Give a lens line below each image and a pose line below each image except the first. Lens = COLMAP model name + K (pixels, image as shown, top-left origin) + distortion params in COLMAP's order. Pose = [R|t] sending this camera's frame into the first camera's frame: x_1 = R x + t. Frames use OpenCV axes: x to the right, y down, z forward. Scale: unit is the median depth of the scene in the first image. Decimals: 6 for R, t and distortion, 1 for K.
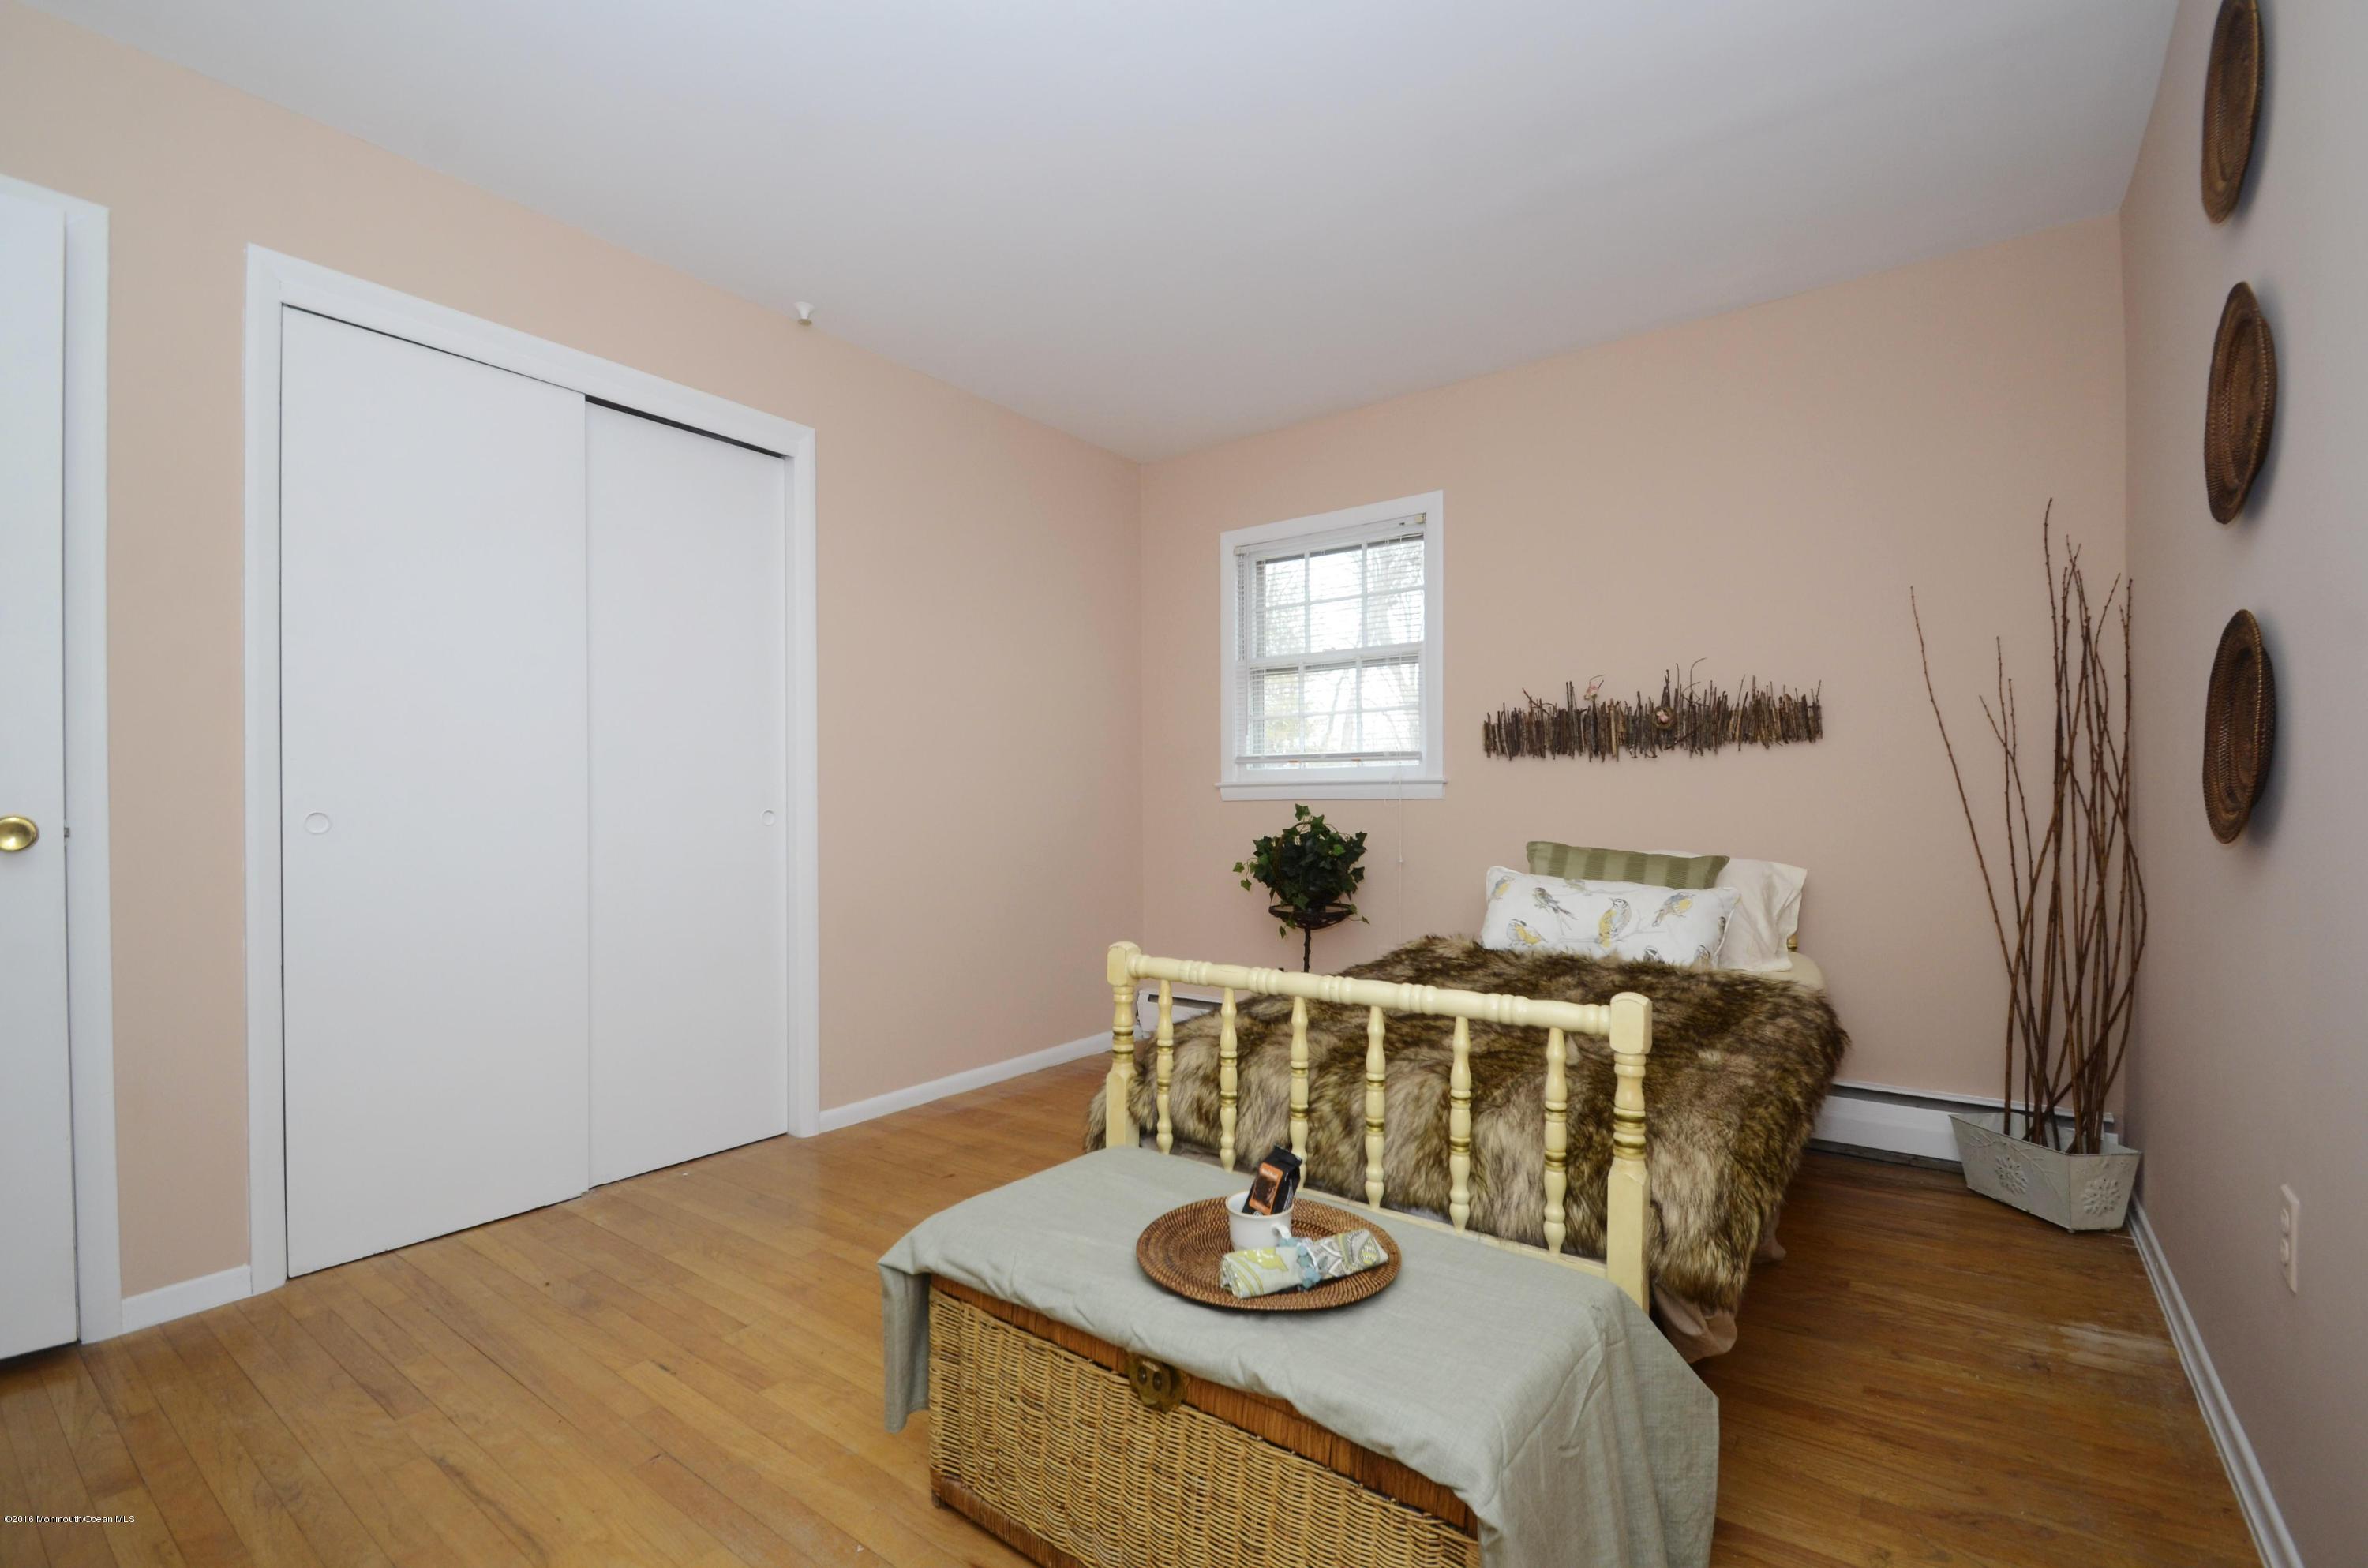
lens RADIAL K [[1047.9, 0, 1184.0], [0, 1047.9, 784.0], [0, 0, 1]] dist [-0.000240, -0.000300]
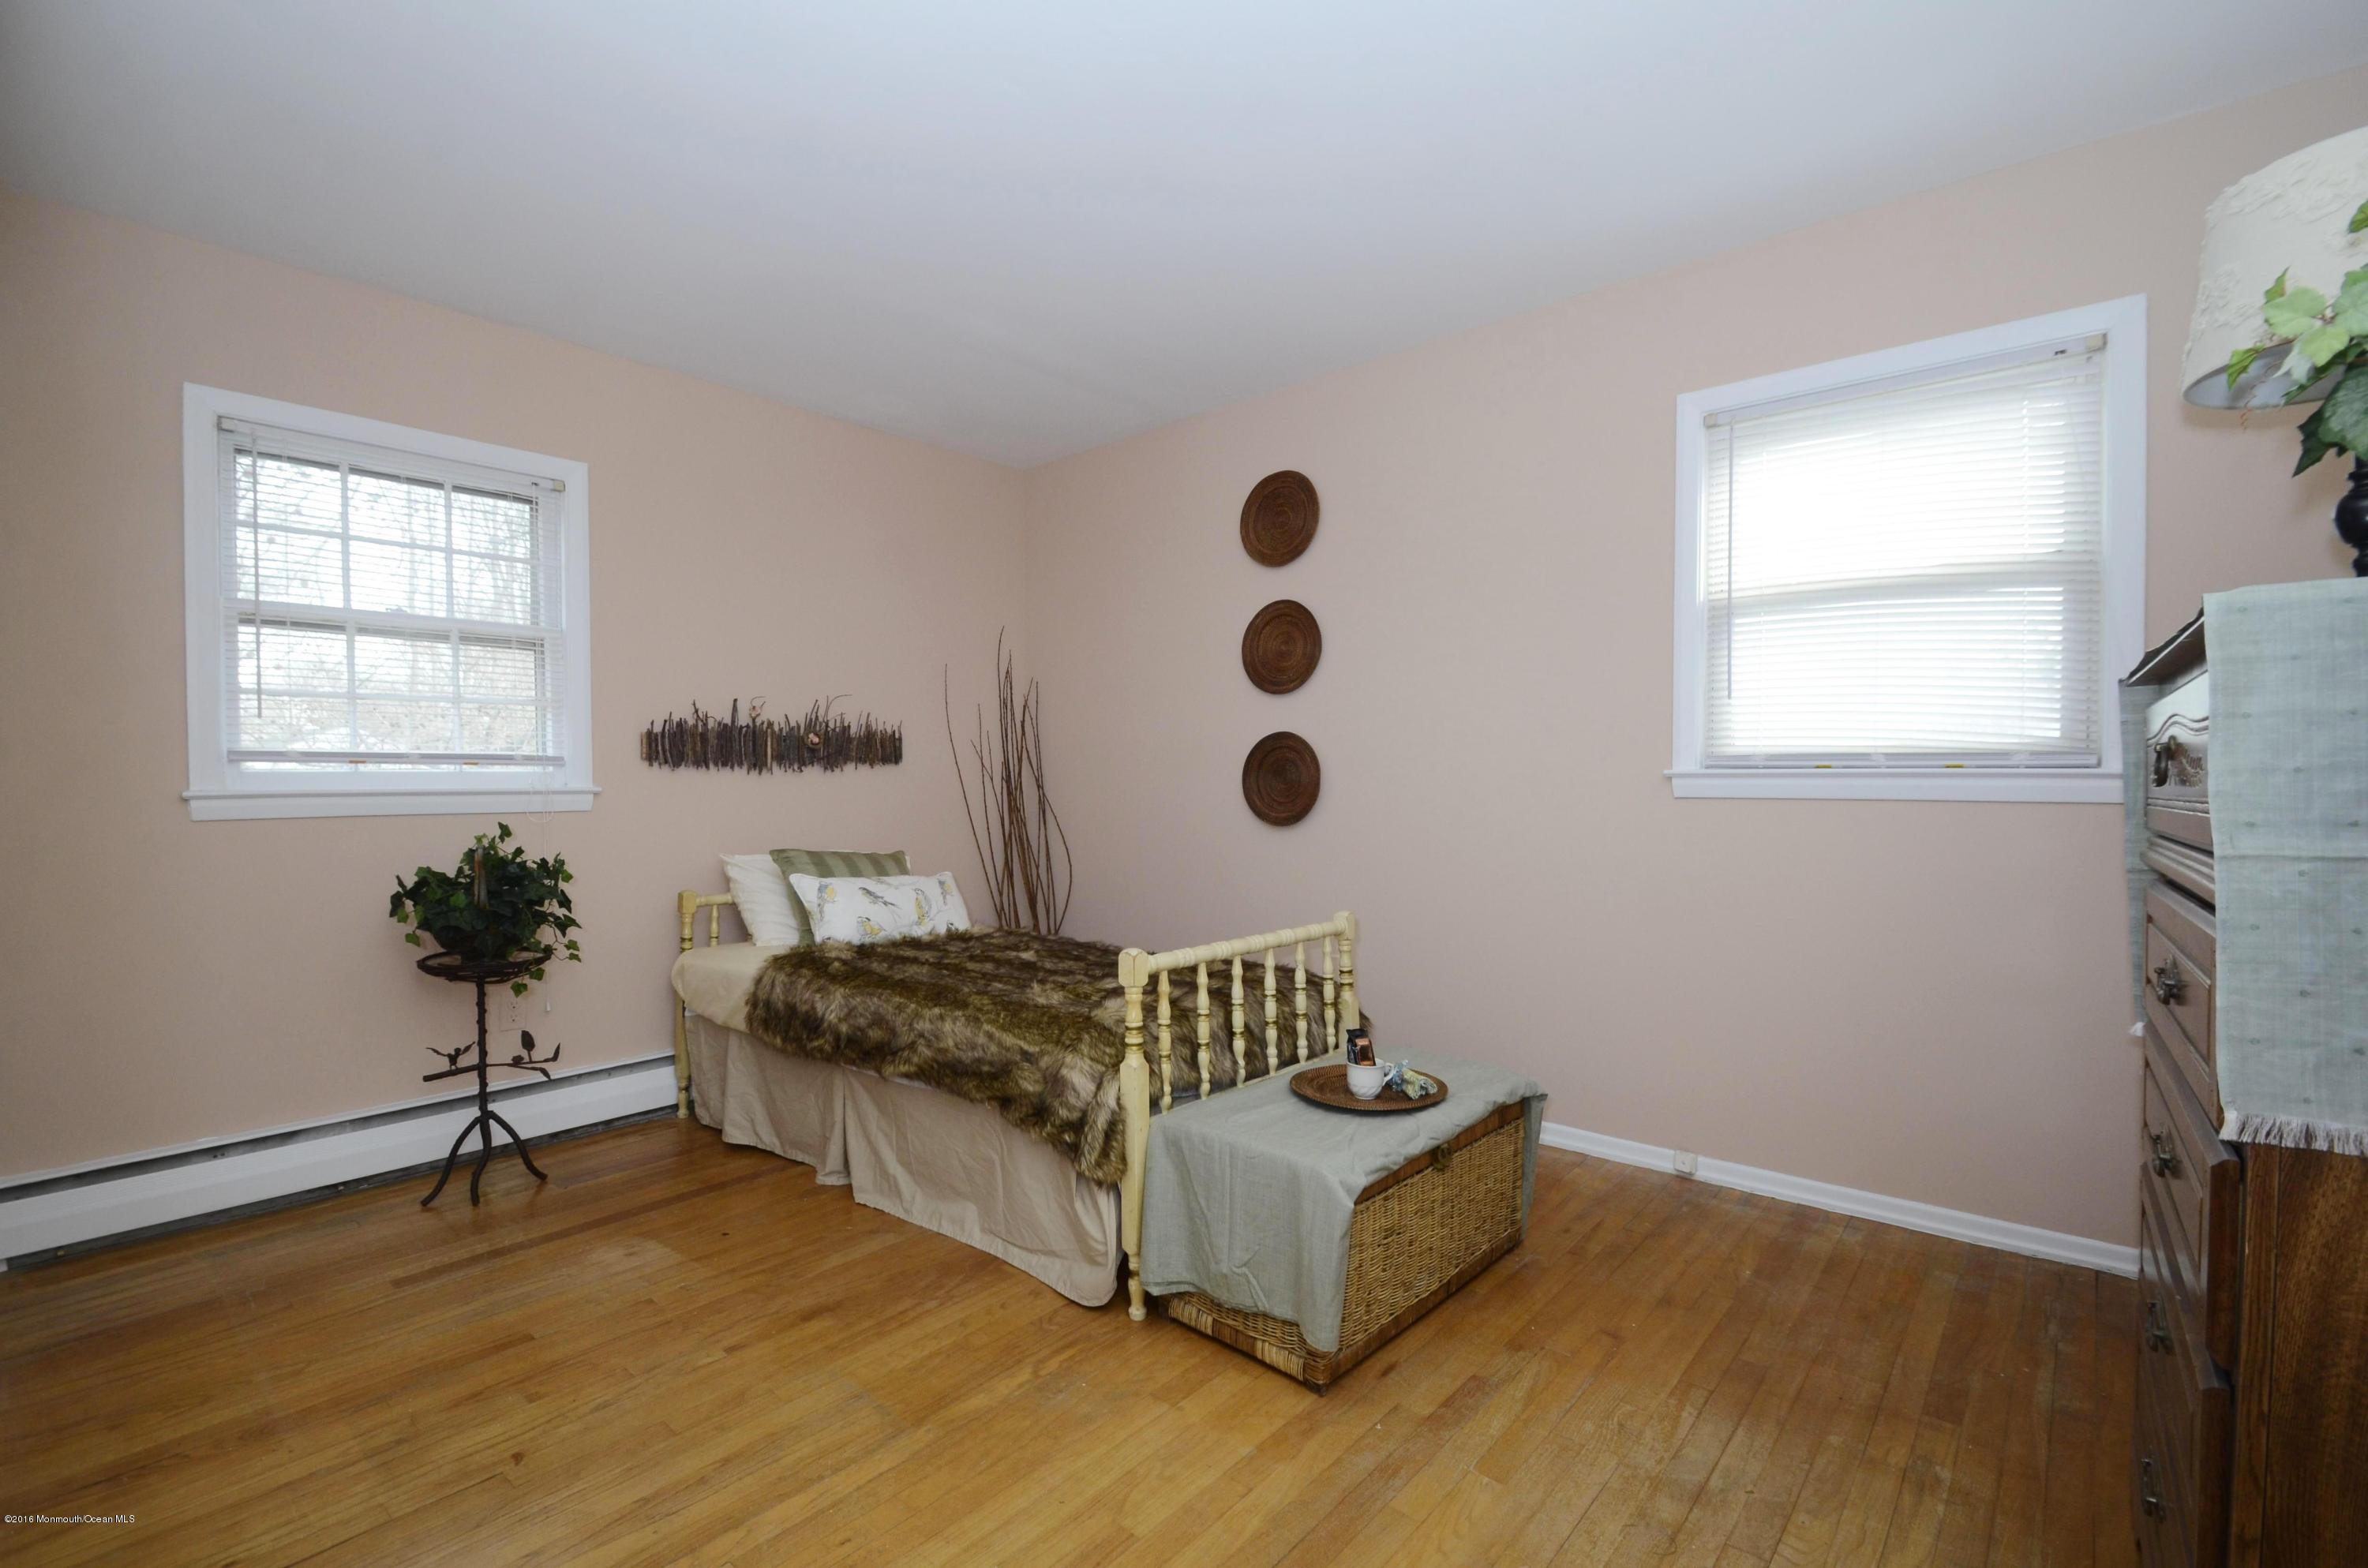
lens RADIAL K [[1018.1, 0, 1184.8], [0, 1018.1, 796.0], [0, 0, 1]] dist [-0.014704, -0.000137]
pose [[0.076879, -0.007233, 0.997014, -0.614758], [-0.011162, 0.999905, 0.008115, -0.012269], [-0.996978, -0.011753, 0.076791, 0.460076]]
